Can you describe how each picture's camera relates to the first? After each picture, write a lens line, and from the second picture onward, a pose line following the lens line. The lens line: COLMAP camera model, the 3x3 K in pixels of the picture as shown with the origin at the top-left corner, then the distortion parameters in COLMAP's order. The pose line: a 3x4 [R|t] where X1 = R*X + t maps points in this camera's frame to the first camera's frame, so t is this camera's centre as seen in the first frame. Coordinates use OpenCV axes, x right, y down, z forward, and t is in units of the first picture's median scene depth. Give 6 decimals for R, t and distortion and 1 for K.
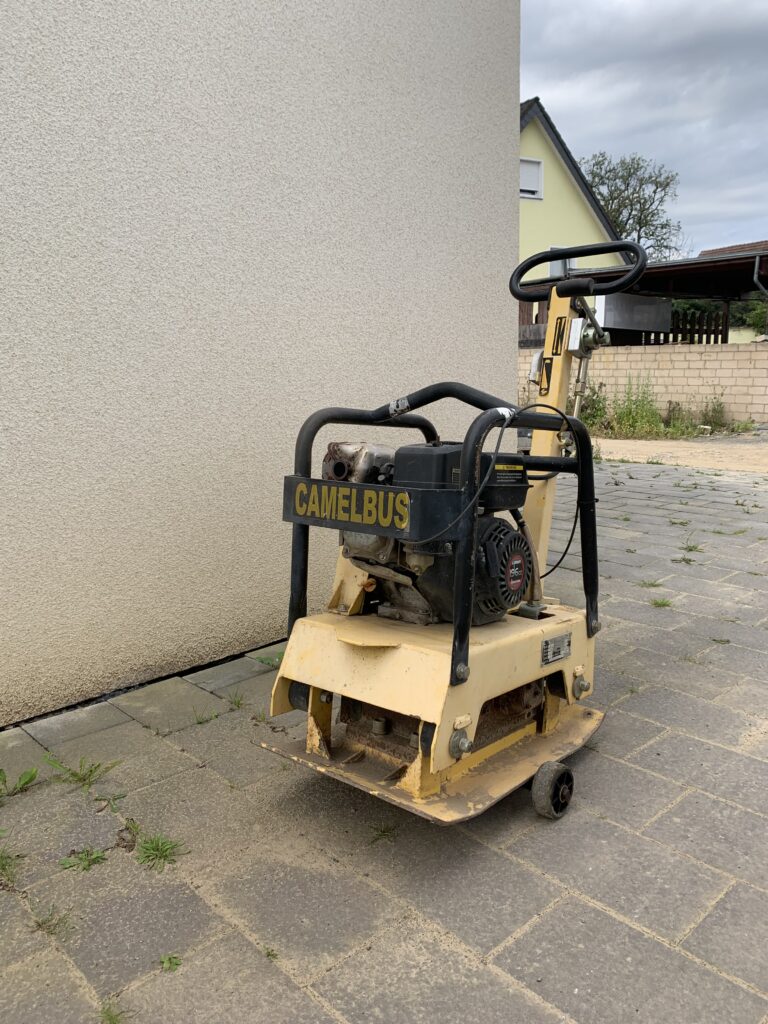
lens RADIAL K [[763.2, 0, 384.0], [0, 763.2, 512.0], [0, 0, 1]] dist [0.001002, 0.007966]
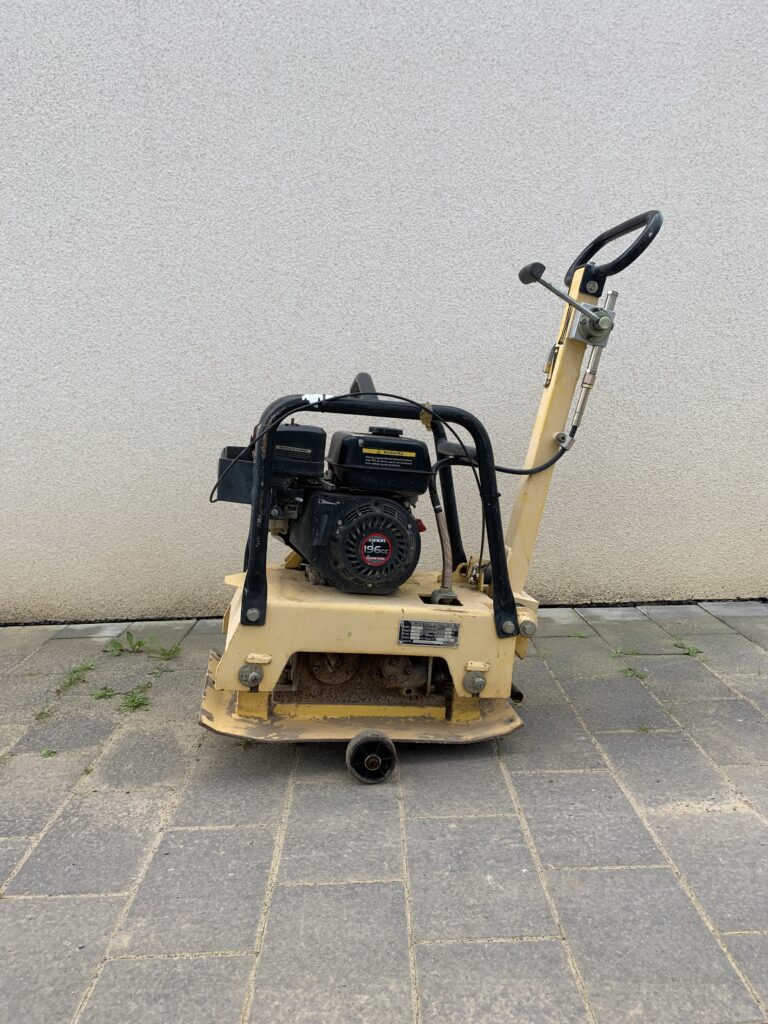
lens RADIAL K [[760.1, 0, 384.0], [0, 760.1, 512.0], [0, 0, 1]] dist [0.009542, -0.000965]
pose [[0.755258, 0.112586, -0.645686, 0.841395], [-0.110940, 0.992881, 0.043358, -0.020769], [0.645971, 0.038885, 0.762371, 0.185179]]
